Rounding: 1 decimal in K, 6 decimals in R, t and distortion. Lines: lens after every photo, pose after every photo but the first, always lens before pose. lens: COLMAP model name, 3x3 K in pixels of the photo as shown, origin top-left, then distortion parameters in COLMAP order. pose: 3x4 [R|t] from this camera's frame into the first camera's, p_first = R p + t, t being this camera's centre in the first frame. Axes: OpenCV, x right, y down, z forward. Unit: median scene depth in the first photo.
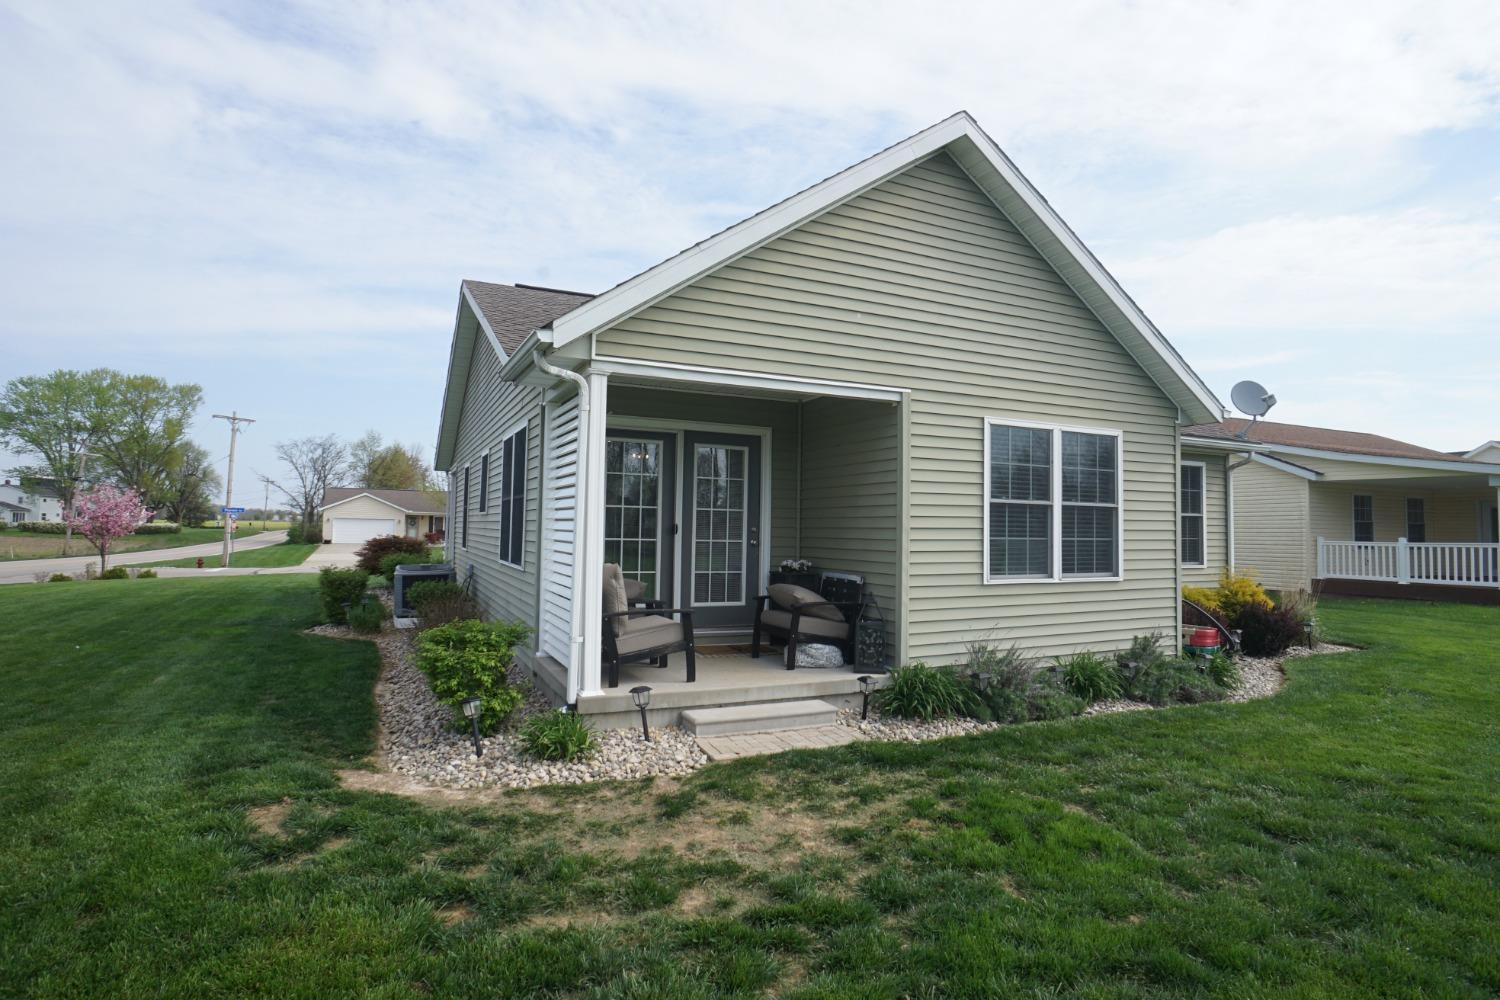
lens RADIAL K [[785.8, 0, 746.9], [0, 785.8, 495.5], [0, 0, 1]] dist [-0.076744, 0.045951]
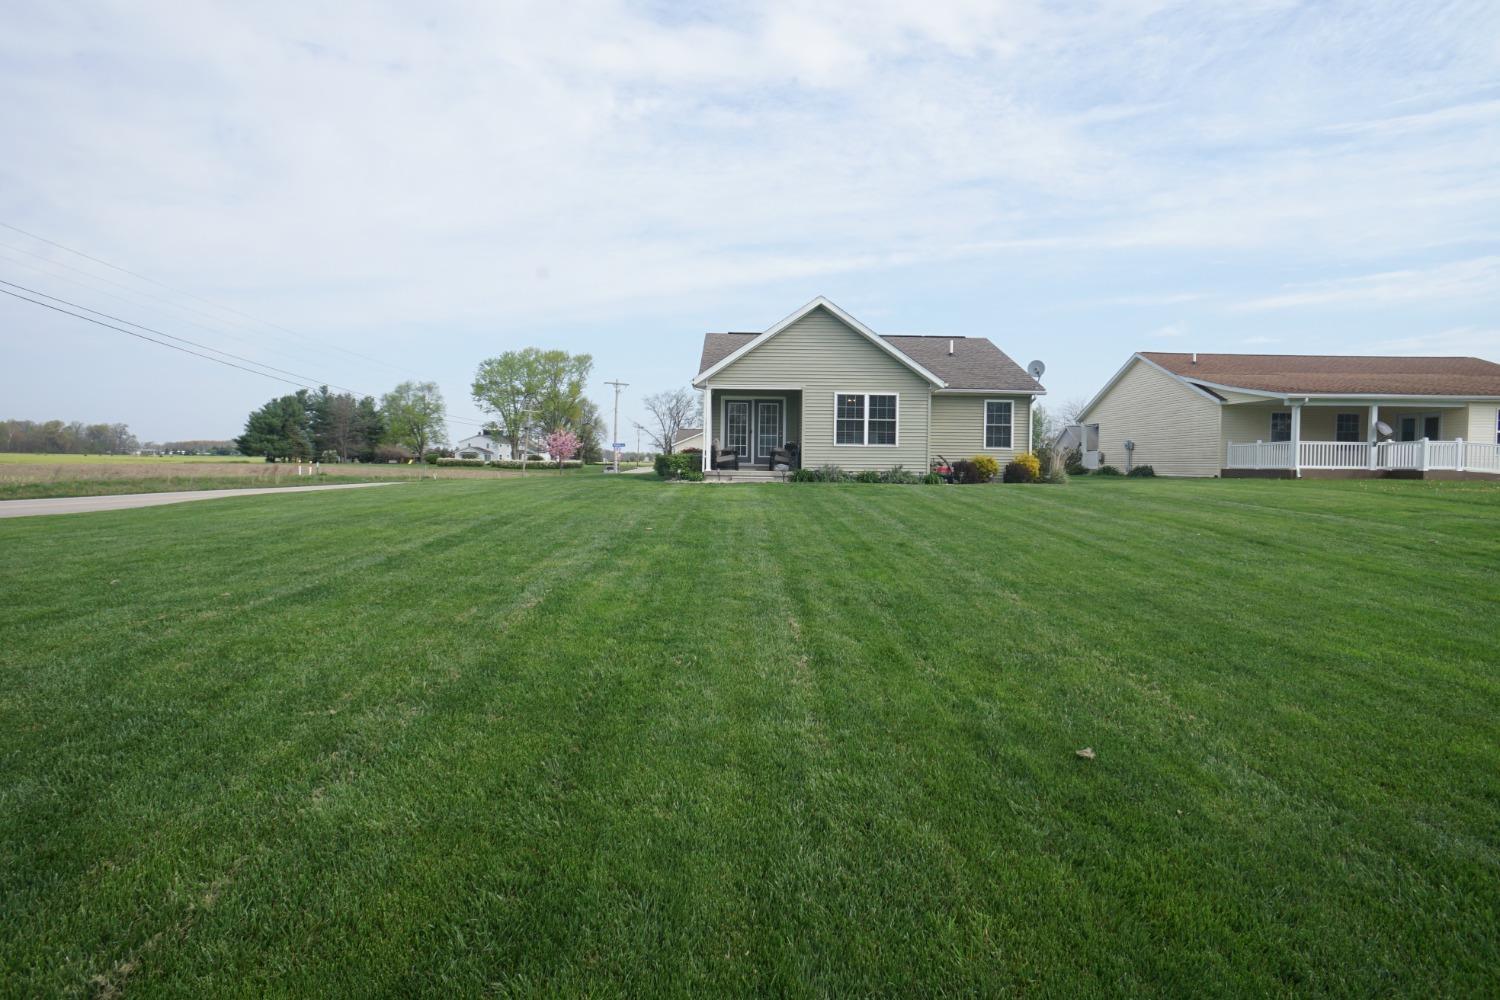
lens RADIAL K [[785.8, 0, 746.9], [0, 785.8, 495.5], [0, 0, 1]] dist [-0.076744, 0.045951]
pose [[0.911751, 0.007807, -0.410670, 0.091587], [0.024356, 0.997033, 0.073026, 0.005209], [0.410022, -0.076584, 0.908855, -0.144996]]
